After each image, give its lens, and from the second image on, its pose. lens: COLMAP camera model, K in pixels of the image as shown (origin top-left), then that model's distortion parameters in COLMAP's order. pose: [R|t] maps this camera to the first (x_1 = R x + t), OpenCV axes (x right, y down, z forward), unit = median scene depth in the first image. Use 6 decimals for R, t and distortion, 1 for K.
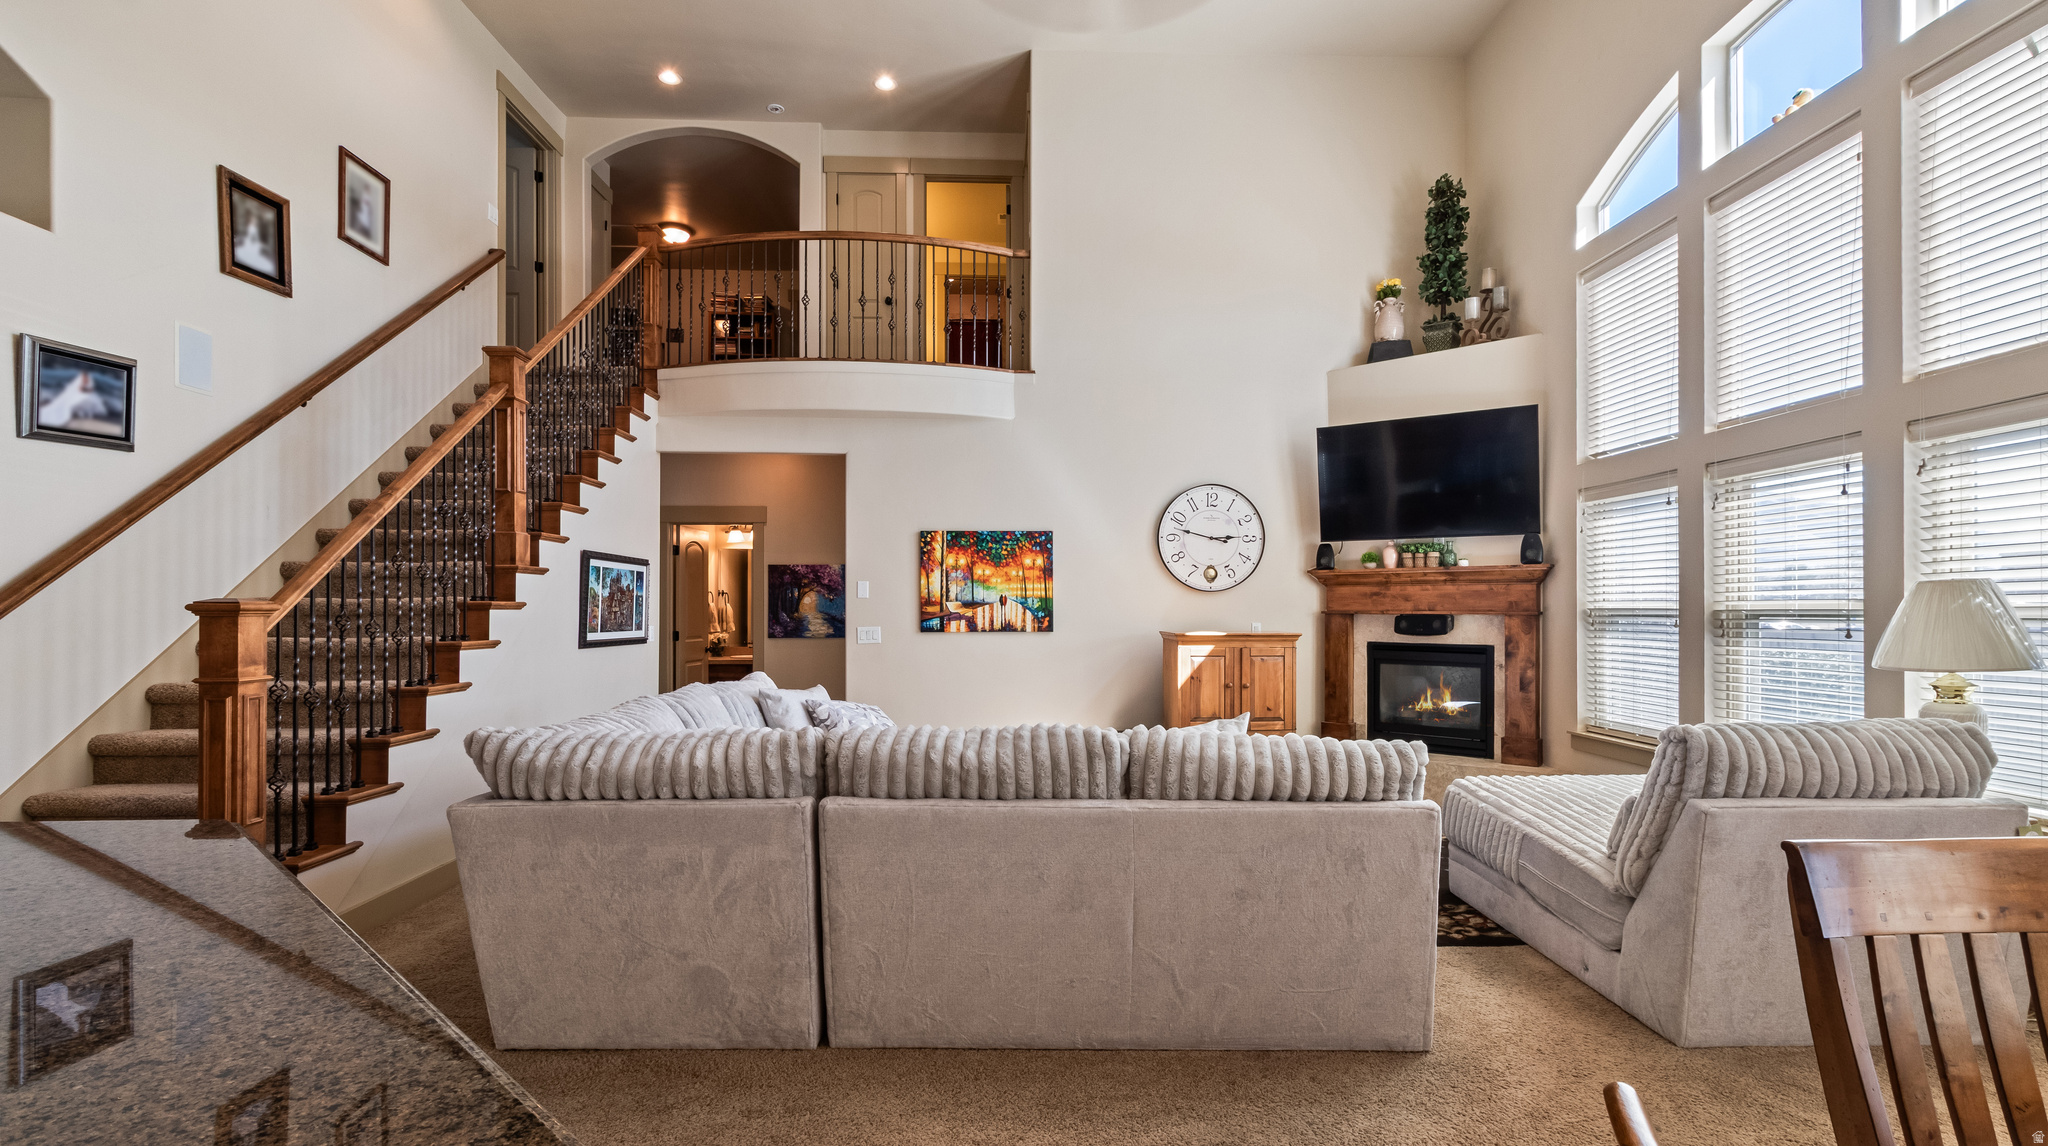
lens RADIAL K [[974.9, 0, 1061.6], [0, 974.9, 603.9], [0, 0, 1]] dist [0.002445, 0.000284]
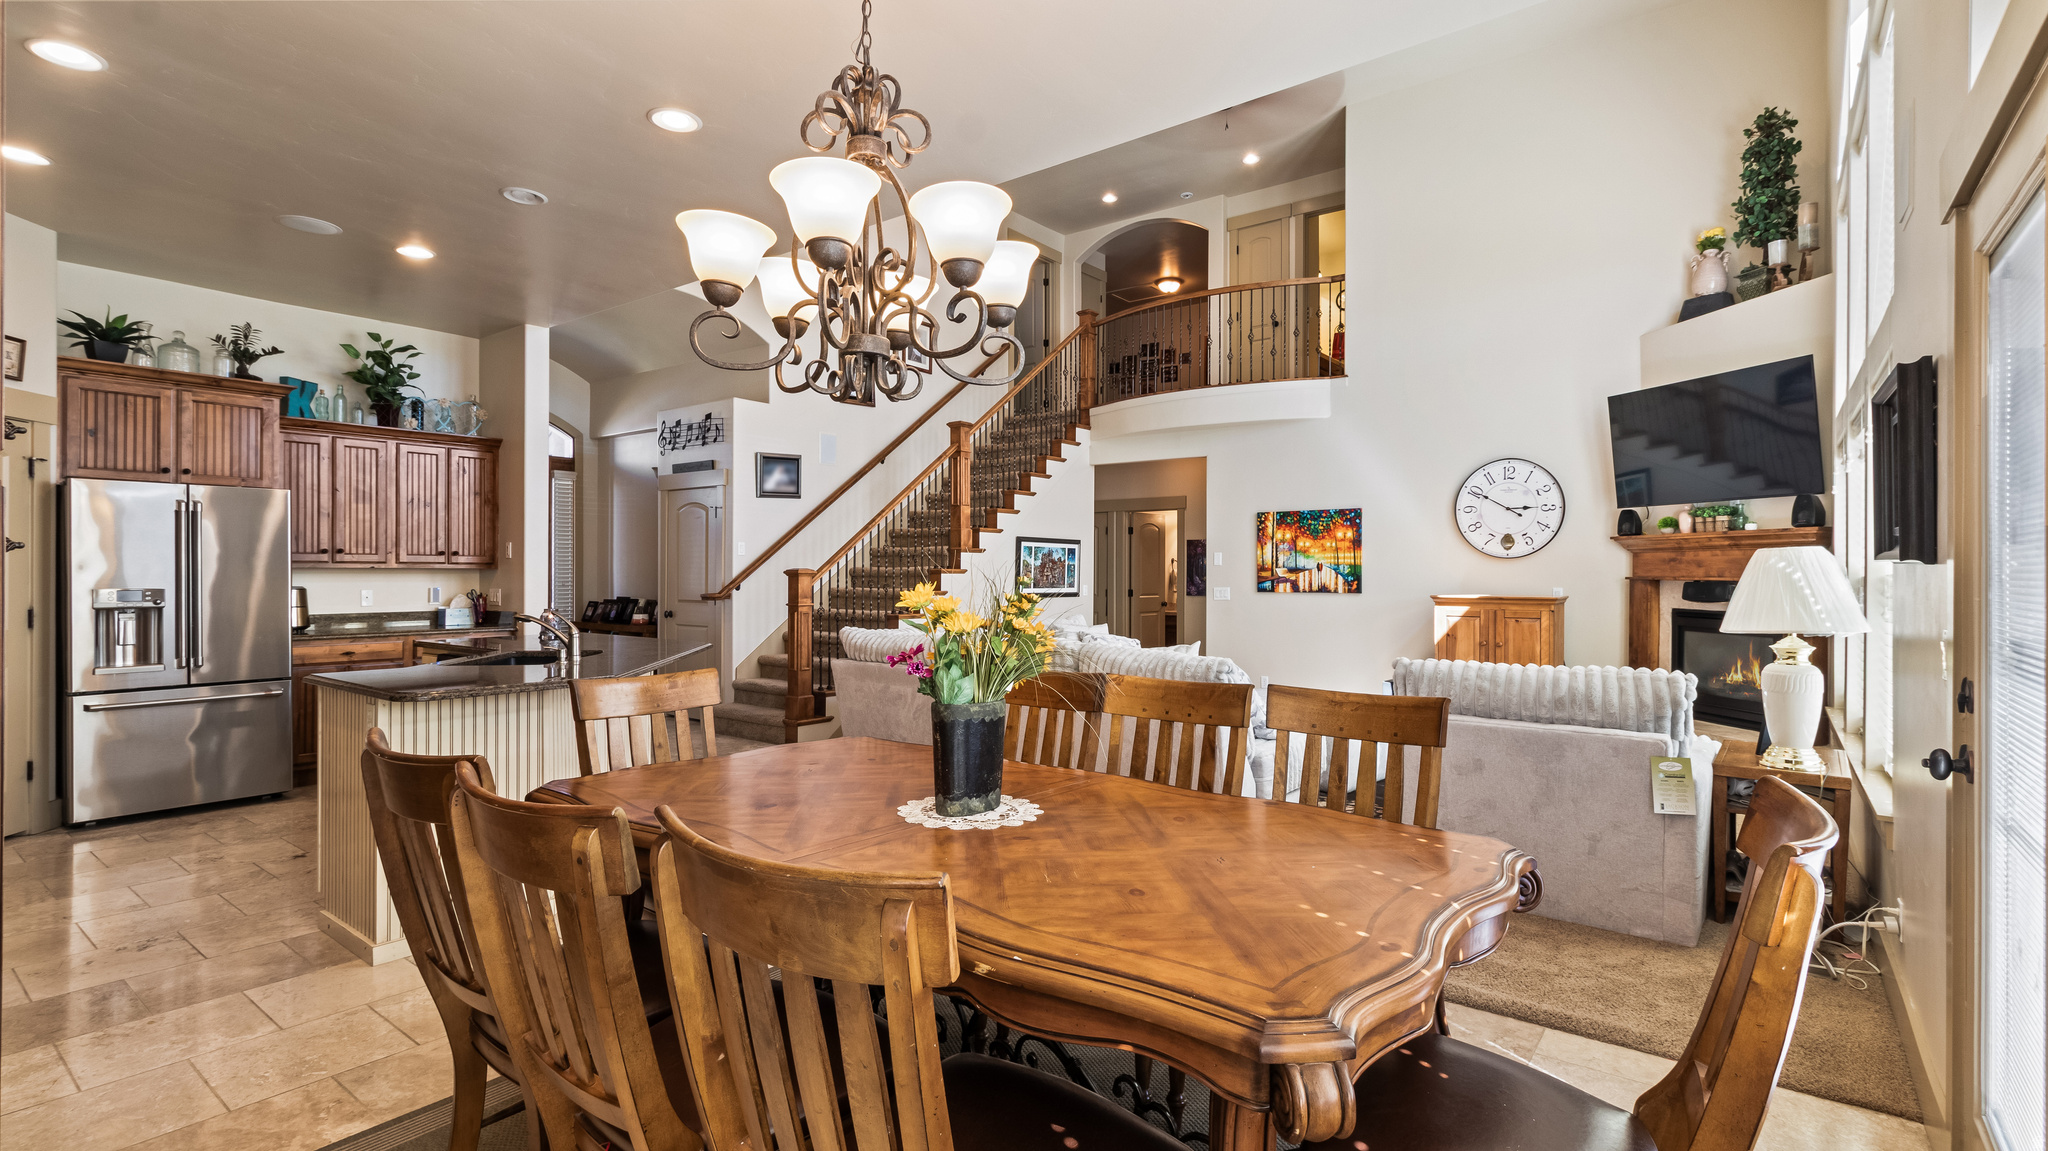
lens RADIAL K [[965.6, 0, 1032.8], [0, 965.6, 573.9], [0, 0, 1]] dist [0.002437, 0.000279]
pose [[0.761467, 0.002614, -0.648199, 0.563204], [0.001067, 0.999985, 0.005286, -0.002179], [0.648203, -0.004717, 0.761453, -0.190158]]
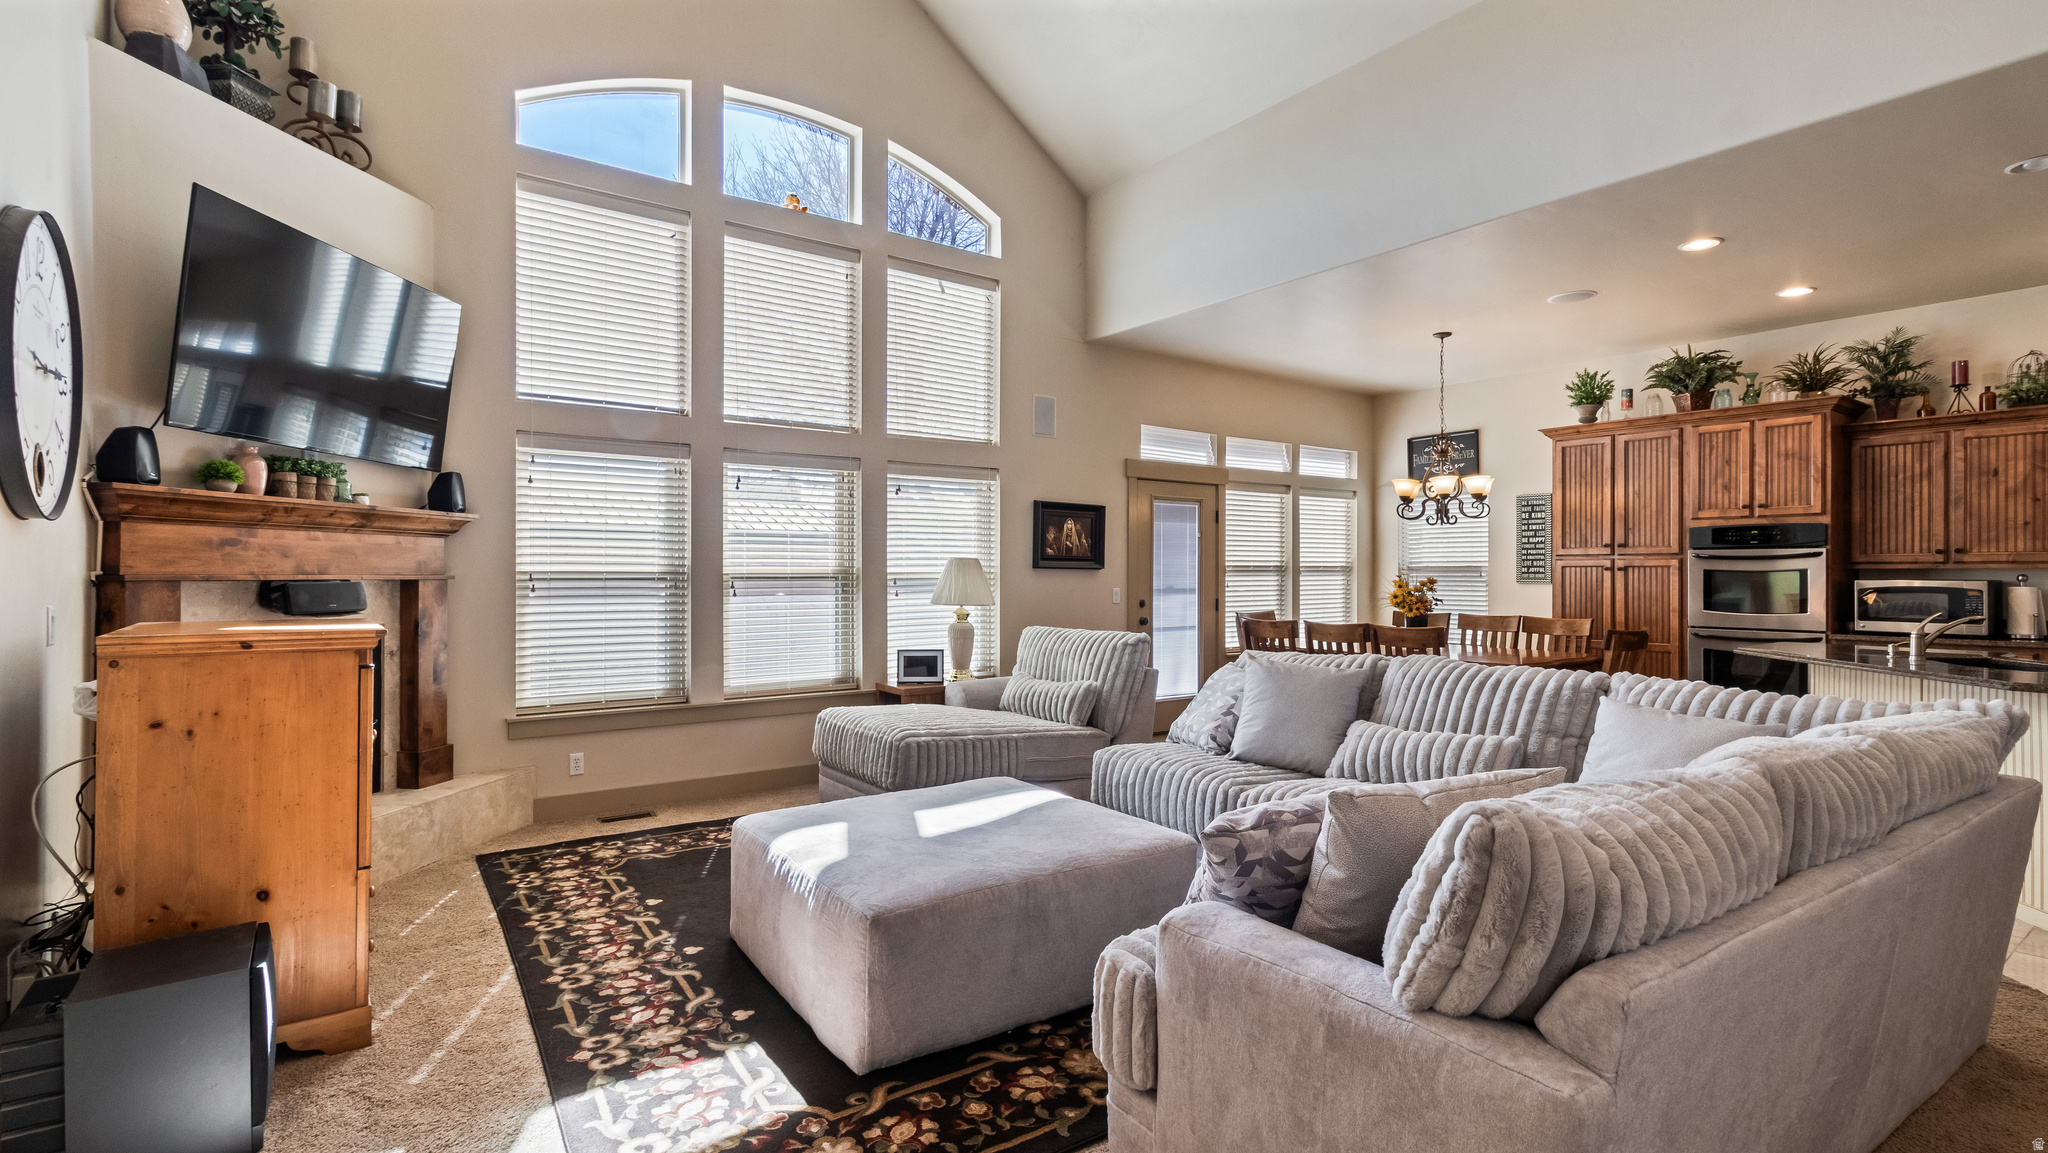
lens RADIAL K [[978.6, 0, 1028.8], [0, 978.6, 616.1], [0, 0, 1]] dist [0.004098, 0.000071]
pose [[-0.546333, -0.035454, 0.836817, -0.442772], [-0.005298, 0.999230, 0.038876, 0.008018], [-0.837551, 0.016806, -0.546100, 1.131970]]
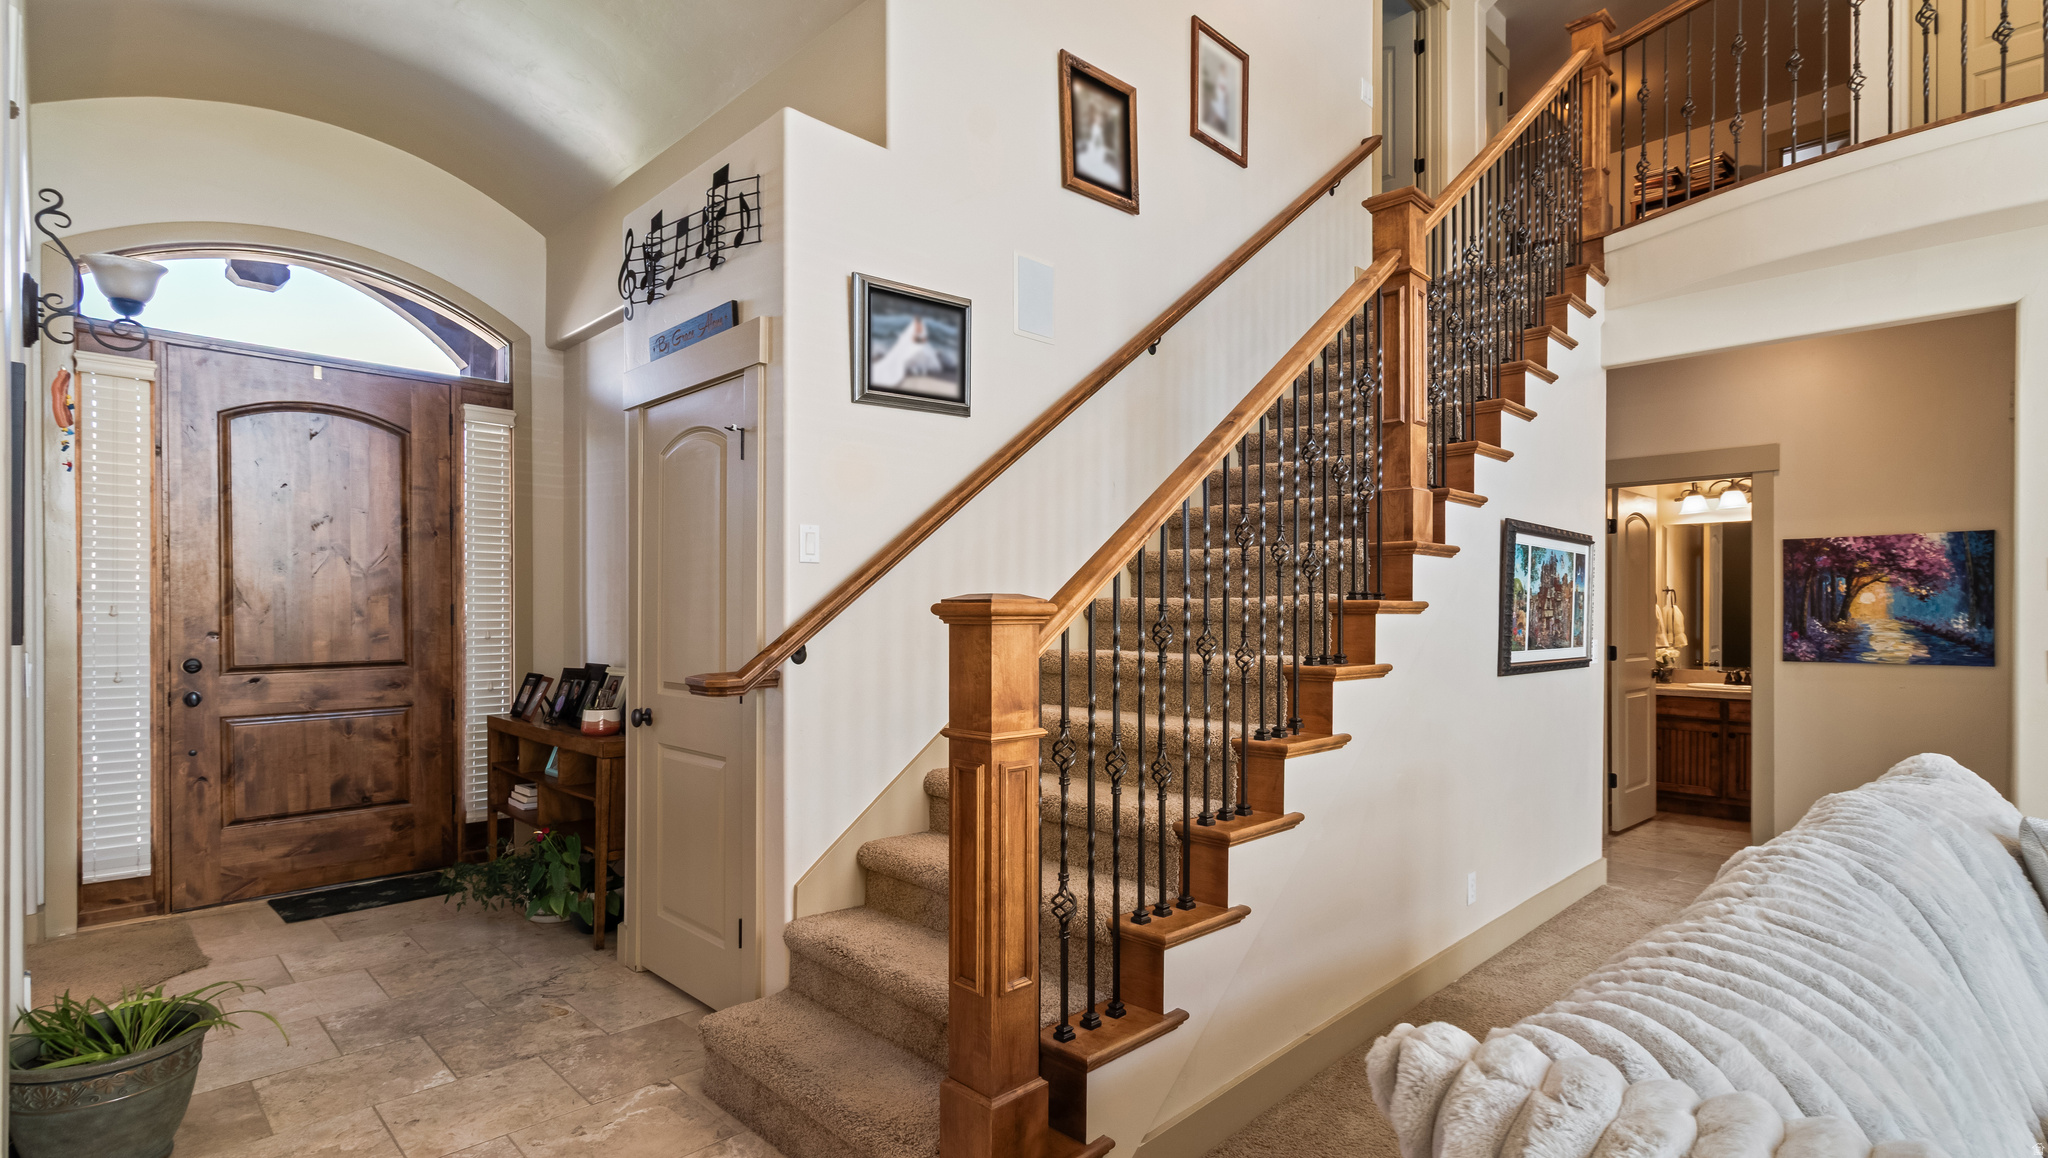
lens RADIAL K [[978.6, 0, 1028.8], [0, 978.6, 618.6], [0, 0, 1]] dist [0.004098, 0.000071]
pose [[0.664375, 0.003983, -0.747388, -0.227790], [0.003689, 0.999956, 0.008608, 0.002306], [0.747390, -0.008476, 0.664332, 0.360167]]
